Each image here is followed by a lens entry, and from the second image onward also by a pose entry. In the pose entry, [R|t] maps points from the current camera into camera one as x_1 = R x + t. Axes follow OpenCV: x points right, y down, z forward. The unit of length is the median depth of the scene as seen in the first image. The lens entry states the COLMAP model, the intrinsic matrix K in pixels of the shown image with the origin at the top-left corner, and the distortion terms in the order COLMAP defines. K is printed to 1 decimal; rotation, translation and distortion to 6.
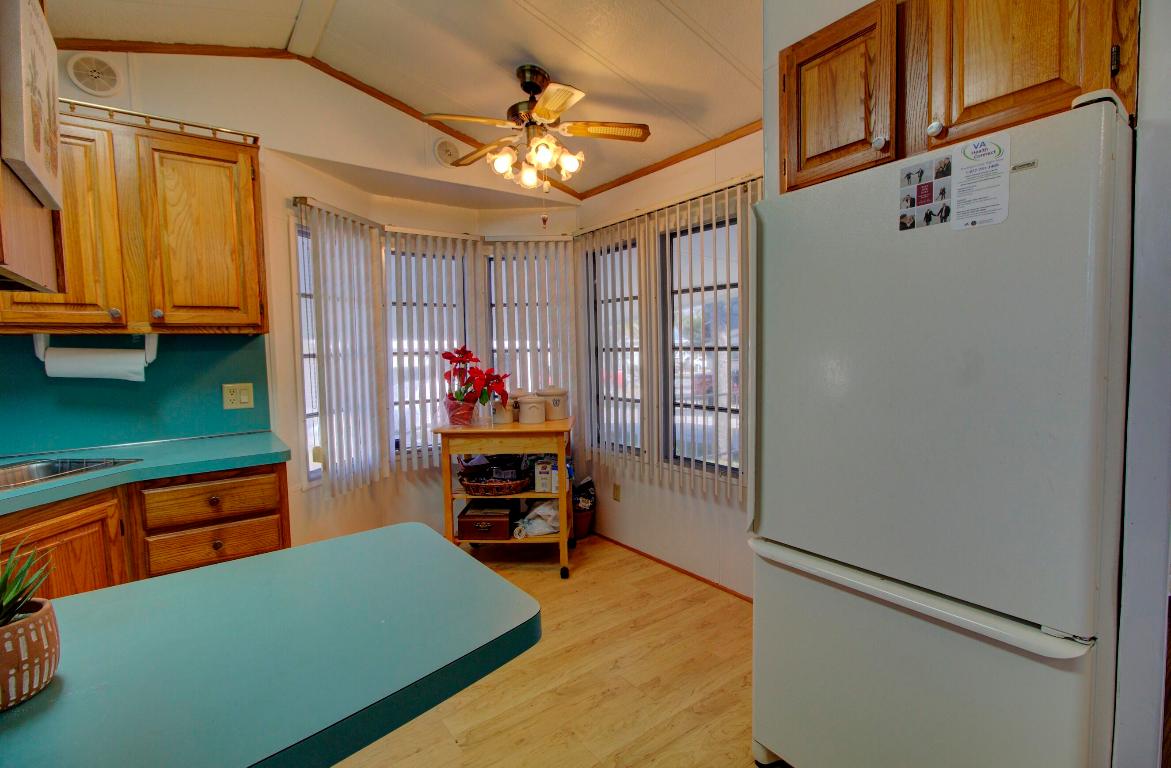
lens RADIAL K [[530.6, 0, 584.0], [0, 530.6, 383.5], [0, 0, 1]] dist [-0.011433, 0.004520]
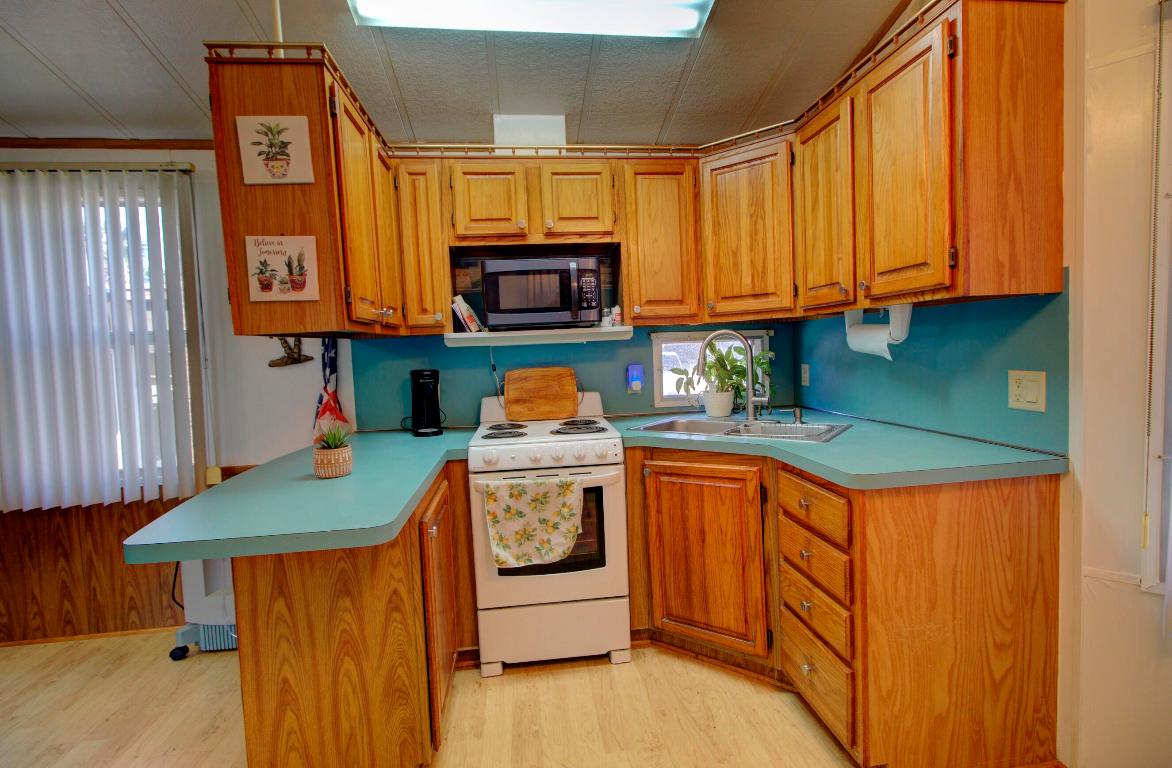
lens RADIAL K [[531.1, 0, 592.8], [0, 531.1, 381.3], [0, 0, 1]] dist [-0.011433, 0.004520]
pose [[-0.483397, 0.093632, -0.870380, 0.164939], [-0.005361, 0.993928, 0.109900, -0.057408], [0.875385, 0.057791, -0.479960, 0.872393]]
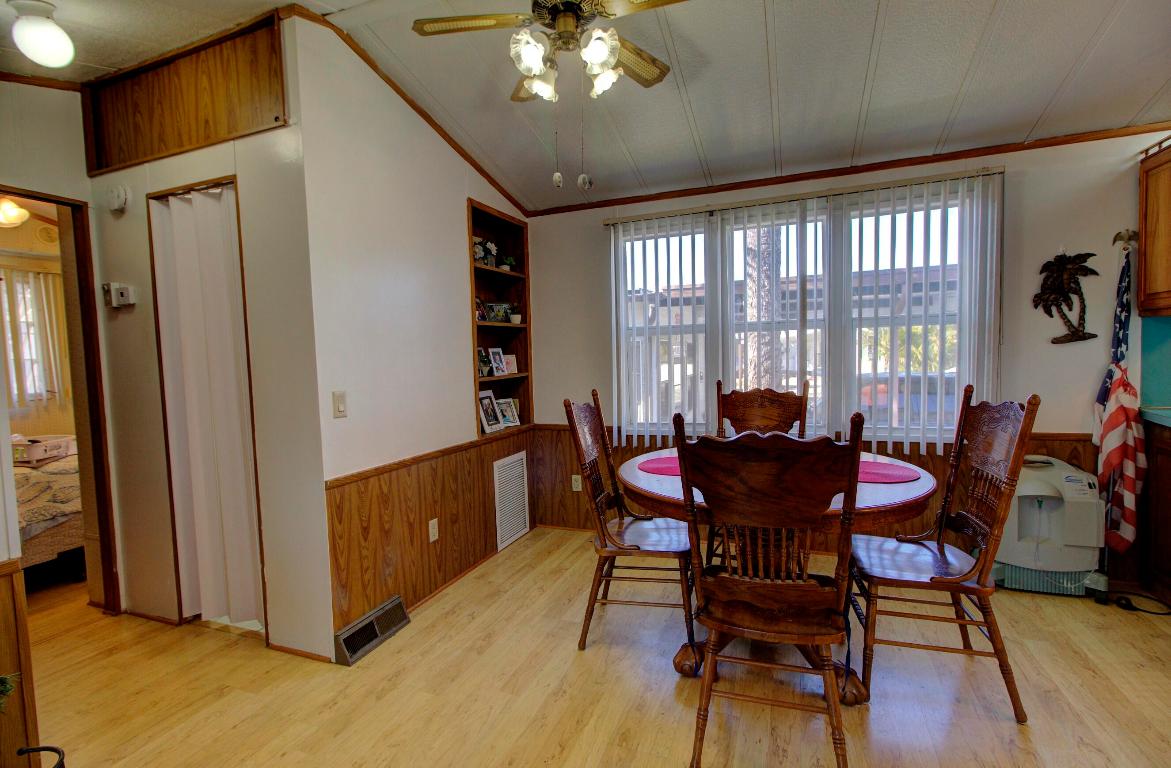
lens RADIAL K [[530.6, 0, 592.8], [0, 530.6, 382.5], [0, 0, 1]] dist [-0.011433, 0.004520]
pose [[-0.847846, 0.078672, -0.524374, 1.028186], [0.020019, 0.992976, 0.116608, -0.036825], [0.529864, 0.088368, -0.843466, 0.243286]]
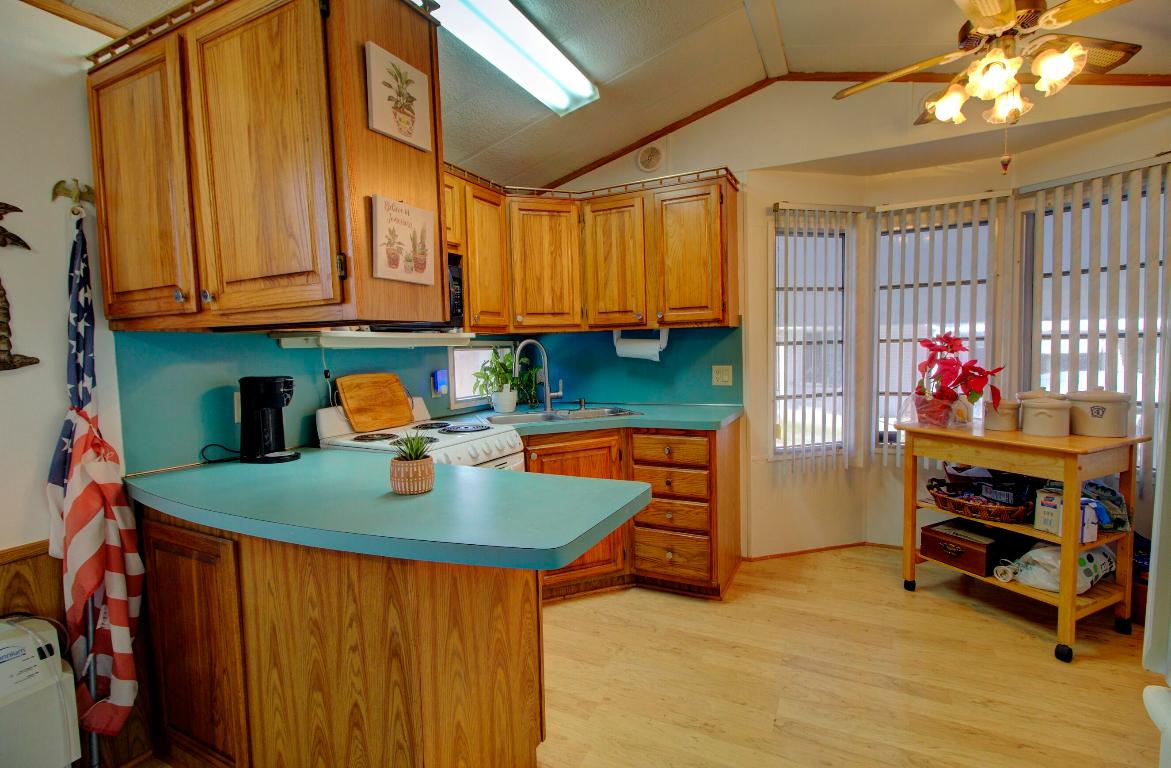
lens RADIAL K [[530.6, 0, 591.6], [0, 530.6, 380.7], [0, 0, 1]] dist [-0.011433, 0.004520]
pose [[0.452811, 0.064153, -0.889295, 0.344644], [-0.040538, 0.997858, 0.051343, -0.017021], [0.890684, 0.012801, 0.454442, 0.149113]]
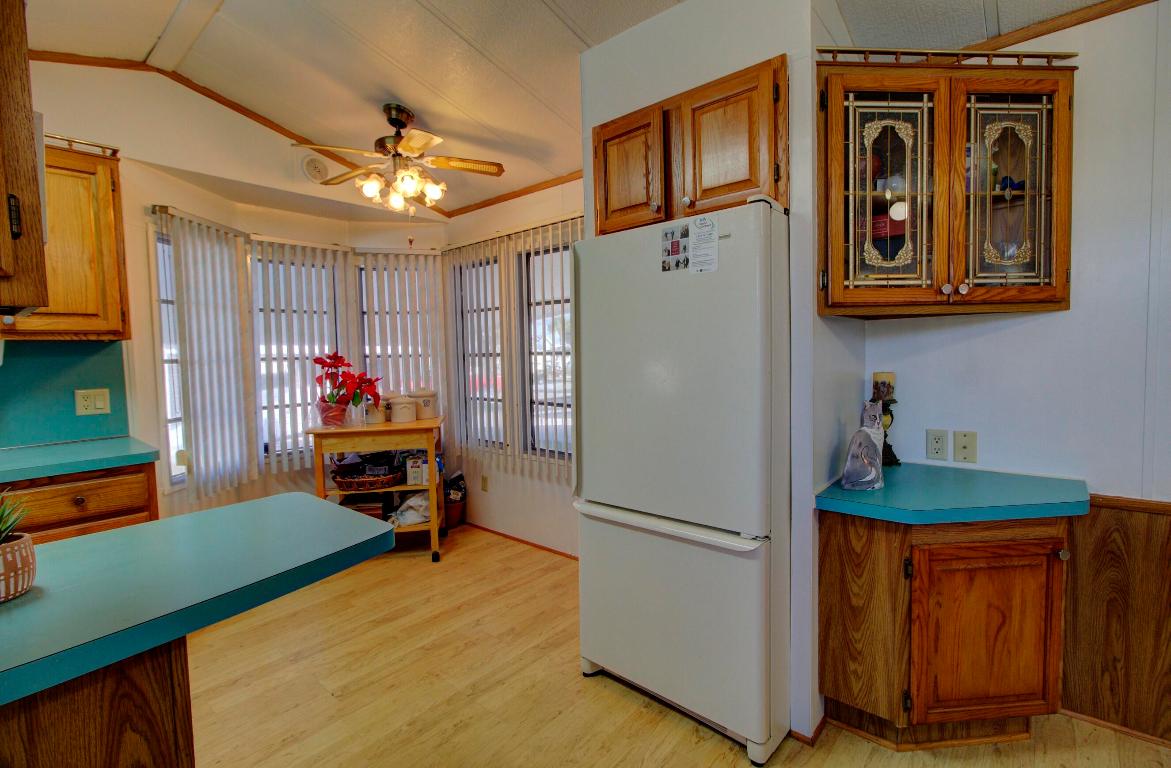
lens RADIAL K [[530.6, 0, 587.1], [0, 530.6, 382.1], [0, 0, 1]] dist [-0.011433, 0.004520]
pose [[0.975313, -0.013285, 0.220426, 0.040329], [0.015591, 0.999840, -0.008727, 0.009936], [-0.220275, 0.011948, 0.975365, -0.185985]]
